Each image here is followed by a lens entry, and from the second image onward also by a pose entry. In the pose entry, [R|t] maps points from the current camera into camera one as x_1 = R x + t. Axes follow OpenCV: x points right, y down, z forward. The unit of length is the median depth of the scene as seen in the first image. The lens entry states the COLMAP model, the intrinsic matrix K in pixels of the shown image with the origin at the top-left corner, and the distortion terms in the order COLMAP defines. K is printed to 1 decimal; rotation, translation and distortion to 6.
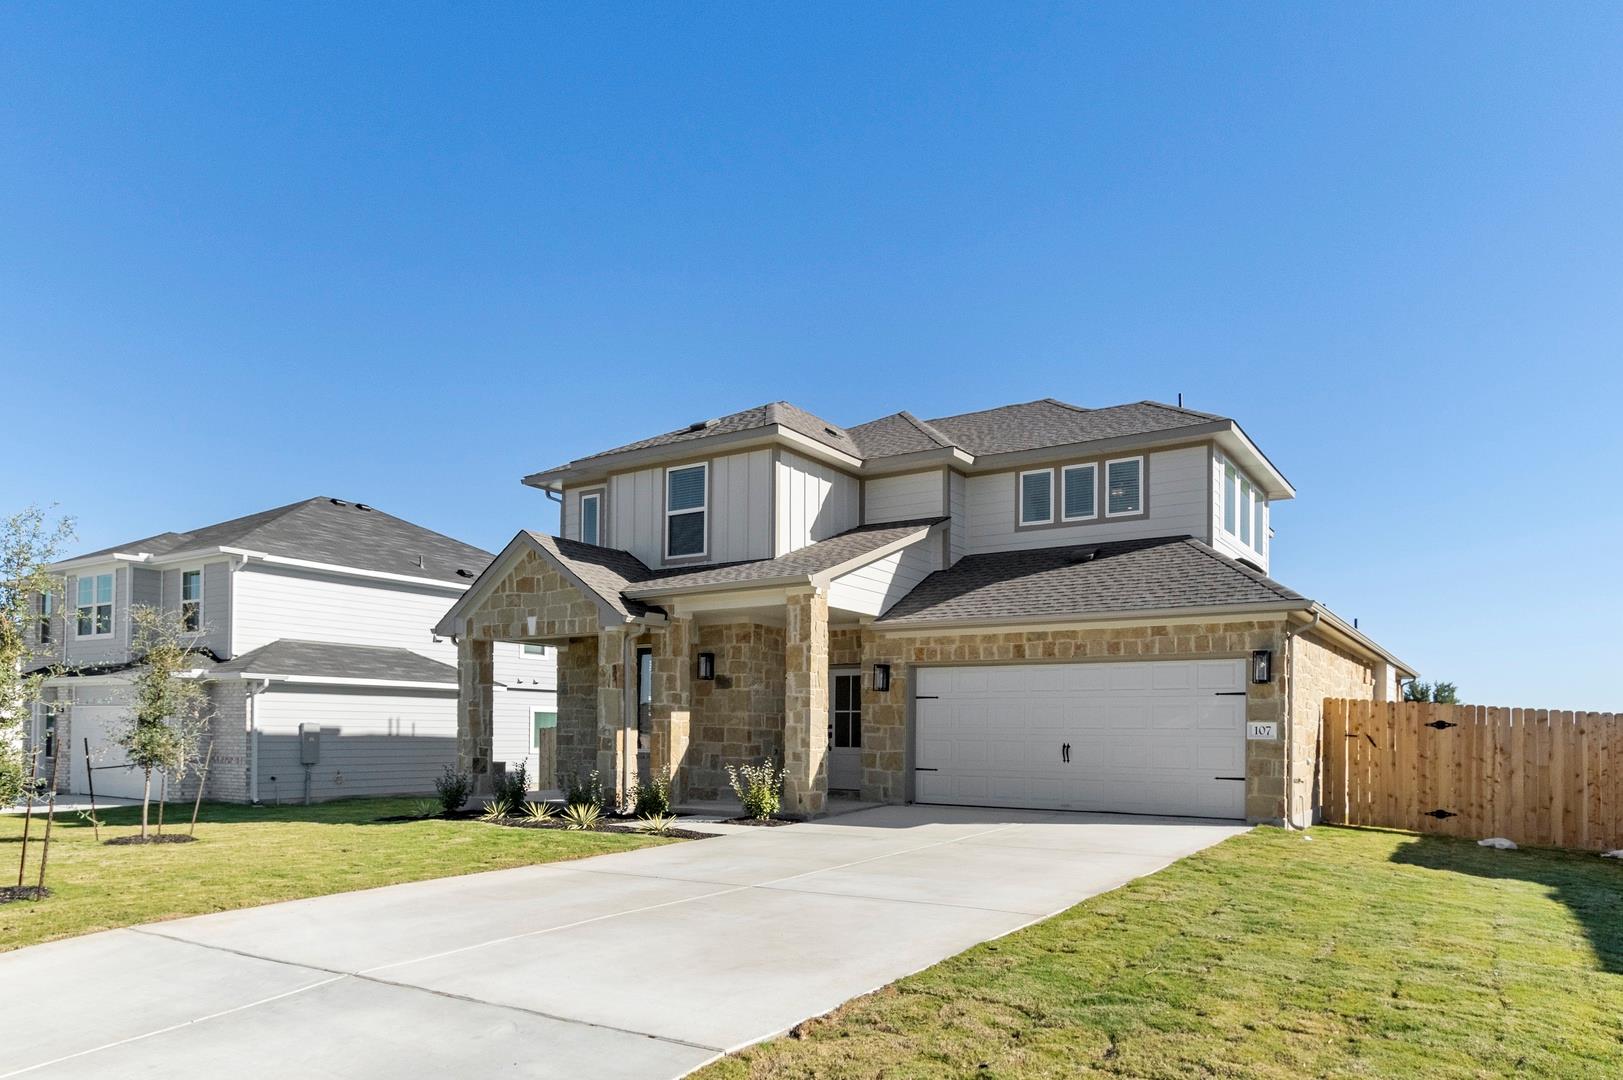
lens RADIAL K [[1000.8, 0, 844.8], [0, 1000.8, 579.7], [0, 0, 1]] dist [0.000064, 0.001582]
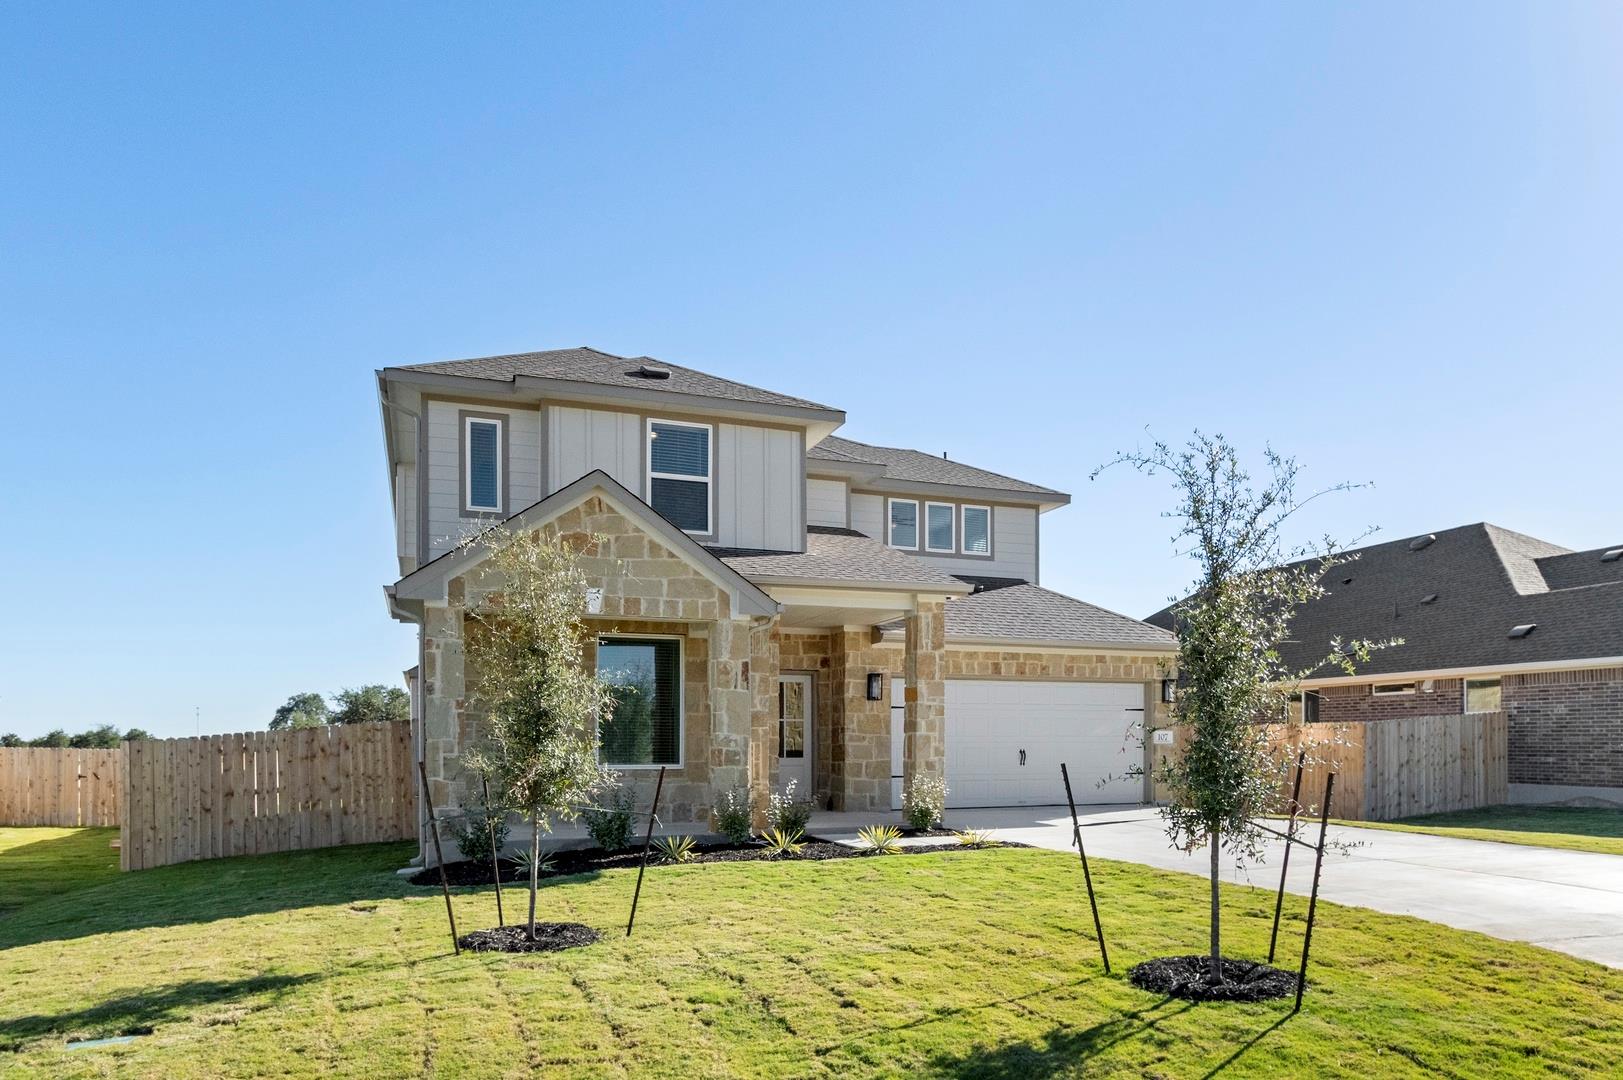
lens RADIAL K [[1073.5, 0, 805.0], [0, 1073.5, 591.3], [0, 0, 1]] dist [-0.003720, -0.000211]
pose [[0.607913, 0.102630, 0.787343, -0.839024], [-0.110053, 0.992931, -0.044456, 0.057015], [-0.786340, -0.059624, 0.614910, 0.390918]]
